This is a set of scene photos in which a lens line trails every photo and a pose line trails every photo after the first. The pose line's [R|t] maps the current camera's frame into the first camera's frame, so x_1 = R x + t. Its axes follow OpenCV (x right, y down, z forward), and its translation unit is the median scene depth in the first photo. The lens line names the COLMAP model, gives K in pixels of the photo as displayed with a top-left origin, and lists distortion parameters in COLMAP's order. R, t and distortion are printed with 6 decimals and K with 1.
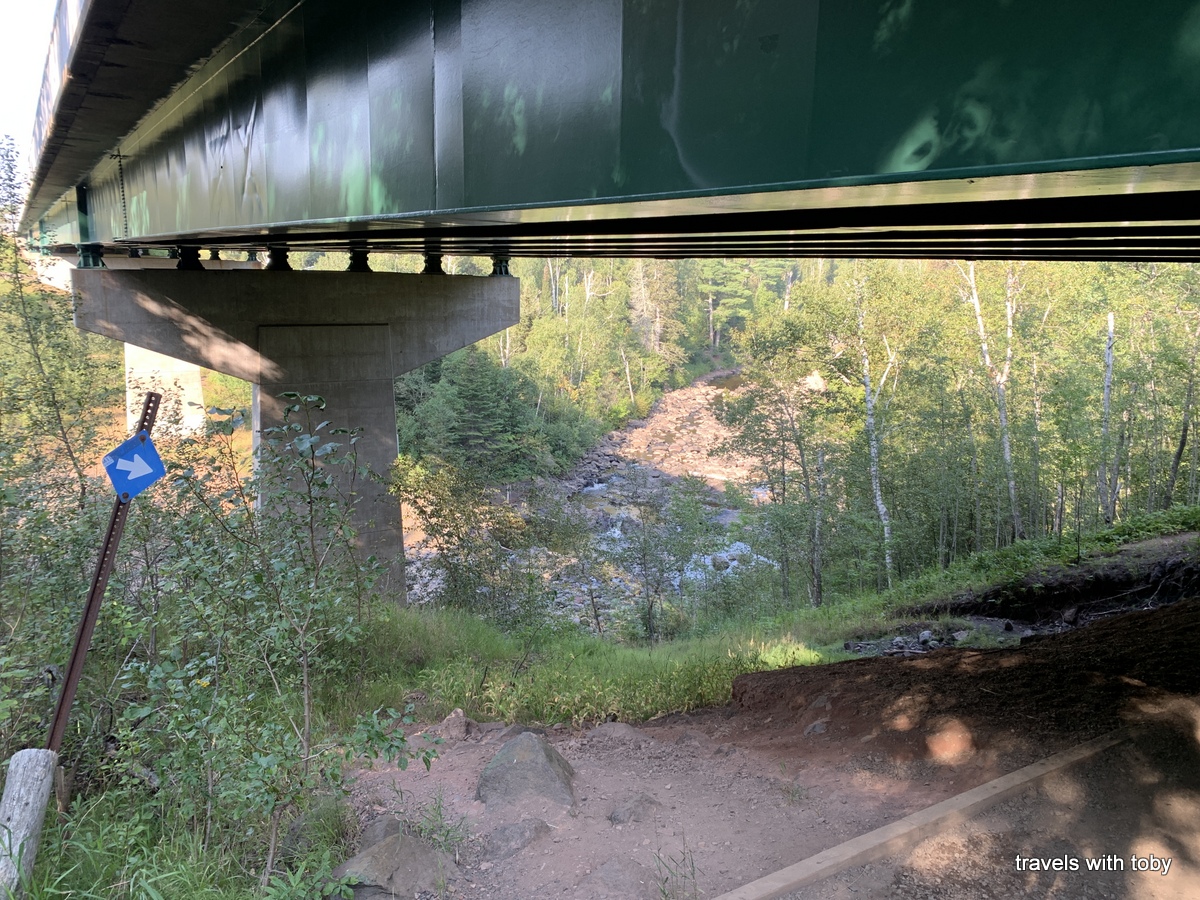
lens RADIAL K [[910.0, 0, 596.1], [0, 910.0, 448.1], [0, 0, 1]] dist [-0.012384, -0.005180]
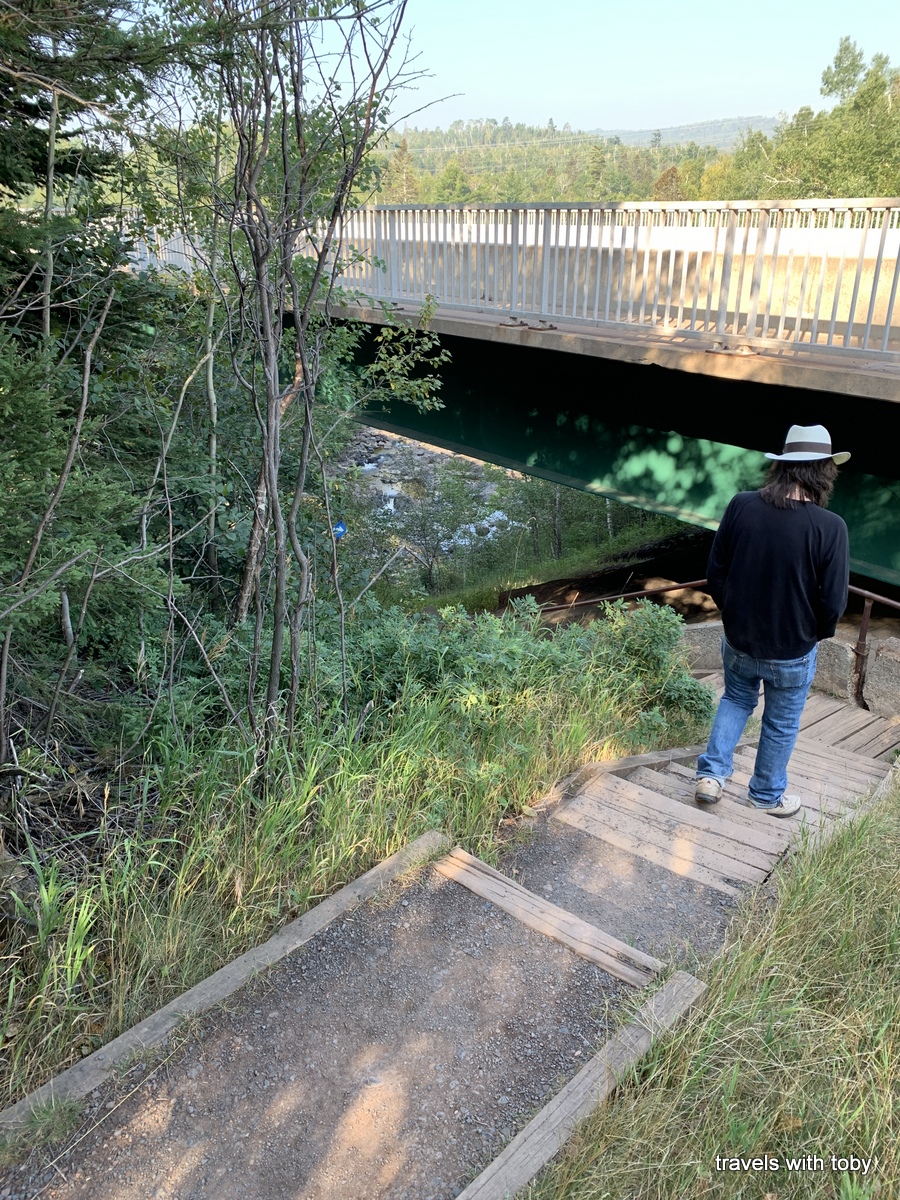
lens RADIAL K [[910.0, 0, 449.6], [0, 910.0, 601.9], [0, 0, 1]] dist [-0.012384, -0.005180]
pose [[0.992822, -0.069963, 0.097008, -0.030535], [0.048882, 0.977589, 0.204768, -0.029584], [-0.109160, -0.198557, 0.973991, -0.190928]]
